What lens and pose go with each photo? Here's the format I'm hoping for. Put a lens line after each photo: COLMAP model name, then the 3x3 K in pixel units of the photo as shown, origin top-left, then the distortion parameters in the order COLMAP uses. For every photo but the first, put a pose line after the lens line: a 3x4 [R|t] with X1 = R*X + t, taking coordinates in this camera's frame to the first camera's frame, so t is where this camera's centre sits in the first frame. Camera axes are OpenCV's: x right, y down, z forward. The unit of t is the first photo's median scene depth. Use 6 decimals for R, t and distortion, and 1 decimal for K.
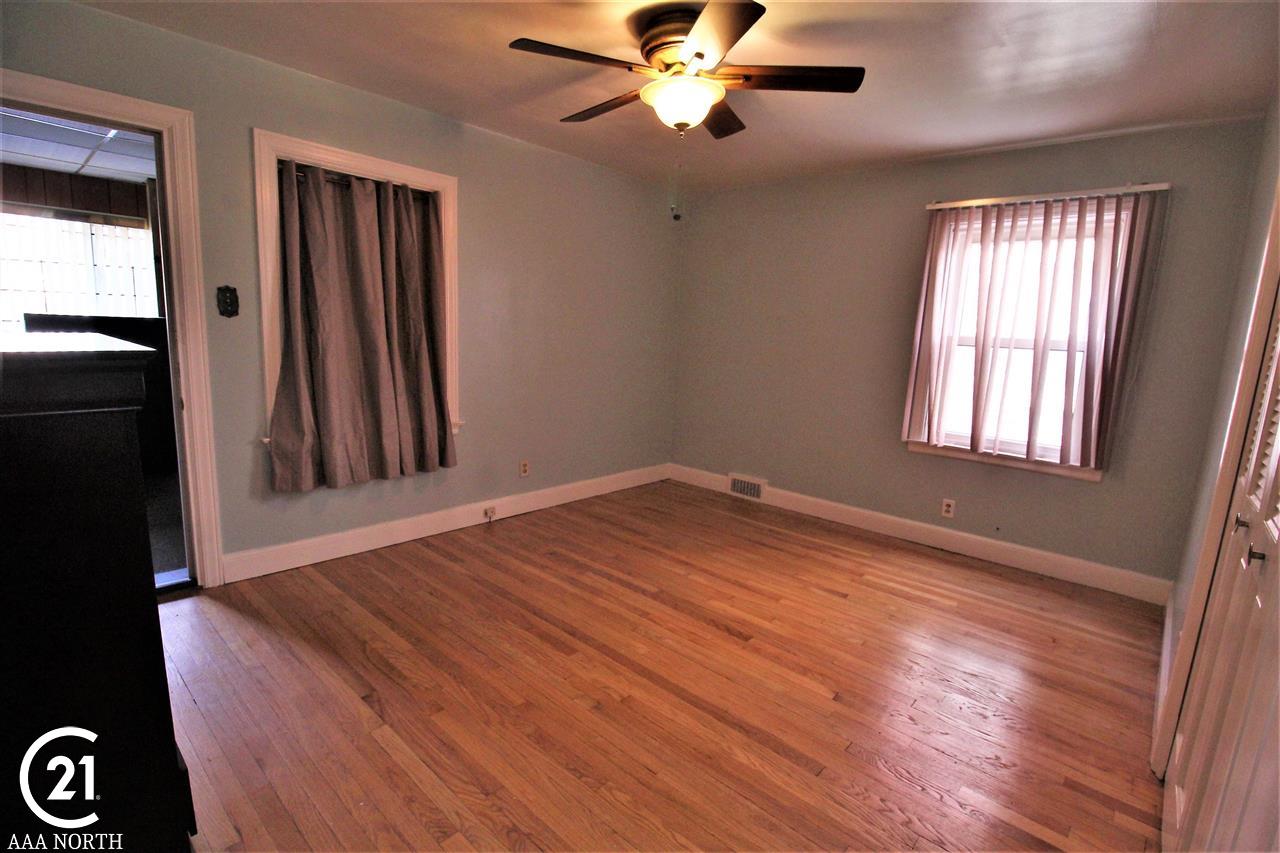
lens RADIAL K [[597.0, 0, 646.8], [0, 597.0, 430.0], [0, 0, 1]] dist [-0.002469, -0.000535]
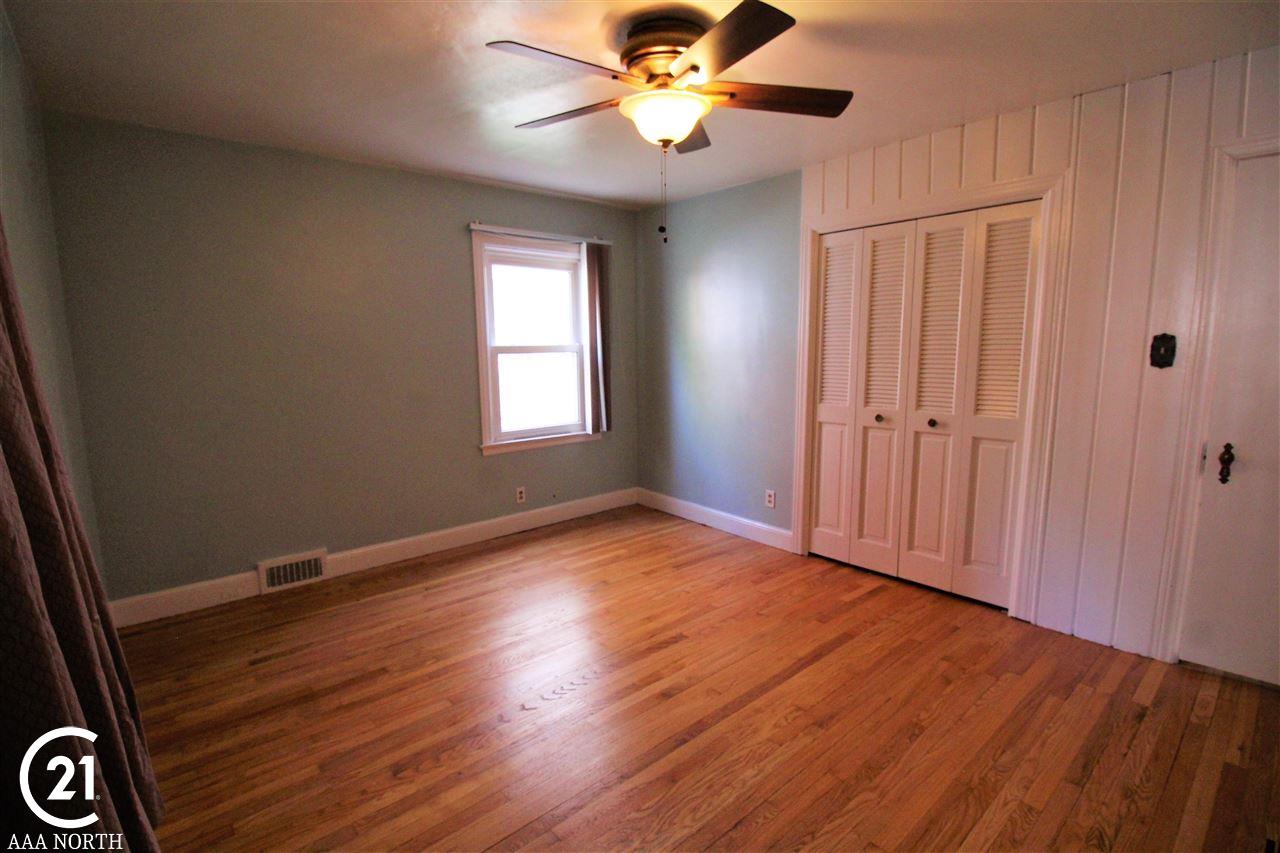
lens RADIAL K [[597.0, 0, 646.8], [0, 597.0, 430.0], [0, 0, 1]] dist [-0.002469, -0.000535]
pose [[0.102597, -0.187704, 0.976853, -0.578717], [0.175071, 0.970113, 0.168021, -0.143160], [-0.979196, 0.153781, 0.132392, 0.607771]]
